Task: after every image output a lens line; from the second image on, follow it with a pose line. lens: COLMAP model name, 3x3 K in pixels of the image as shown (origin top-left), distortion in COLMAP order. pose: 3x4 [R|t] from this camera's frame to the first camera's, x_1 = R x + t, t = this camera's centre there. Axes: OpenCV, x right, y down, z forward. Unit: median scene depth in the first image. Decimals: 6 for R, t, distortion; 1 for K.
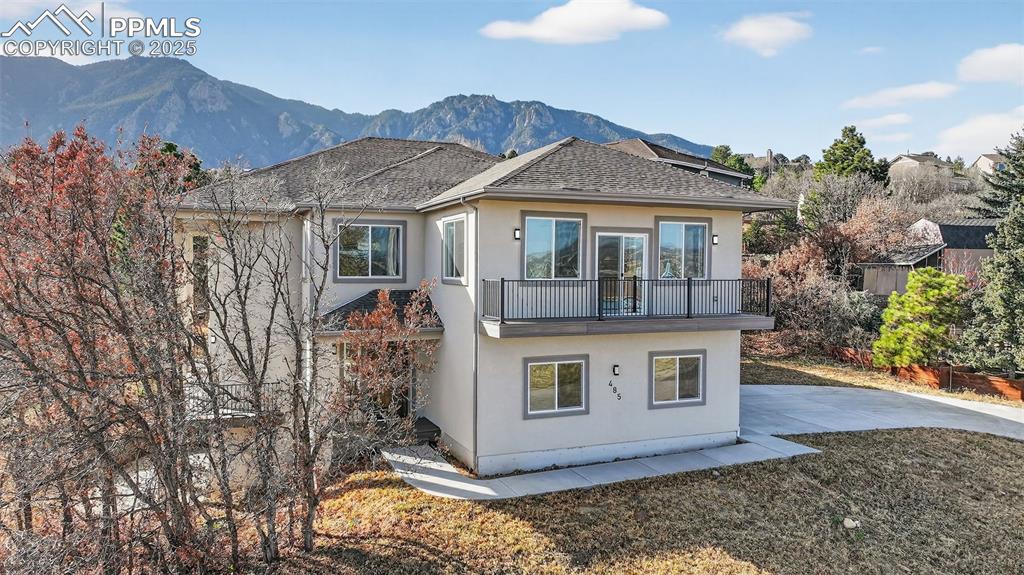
lens RADIAL K [[717.5, 0, 516.3], [0, 717.5, 286.6], [0, 0, 1]] dist [0.004571, 0.014768]
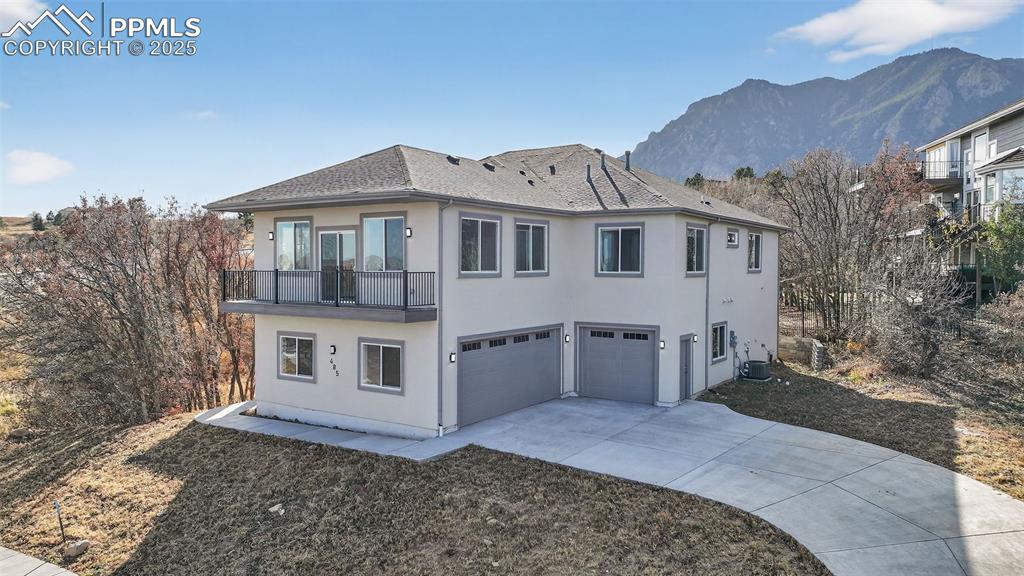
lens RADIAL K [[717.5, 0, 513.5], [0, 717.5, 284.0], [0, 0, 1]] dist [0.004571, 0.014768]
pose [[0.554805, 0.016741, -0.831812, 0.544094], [-0.021468, 0.999753, 0.005802, -0.001030], [0.831703, 0.014638, 0.555027, 0.258557]]
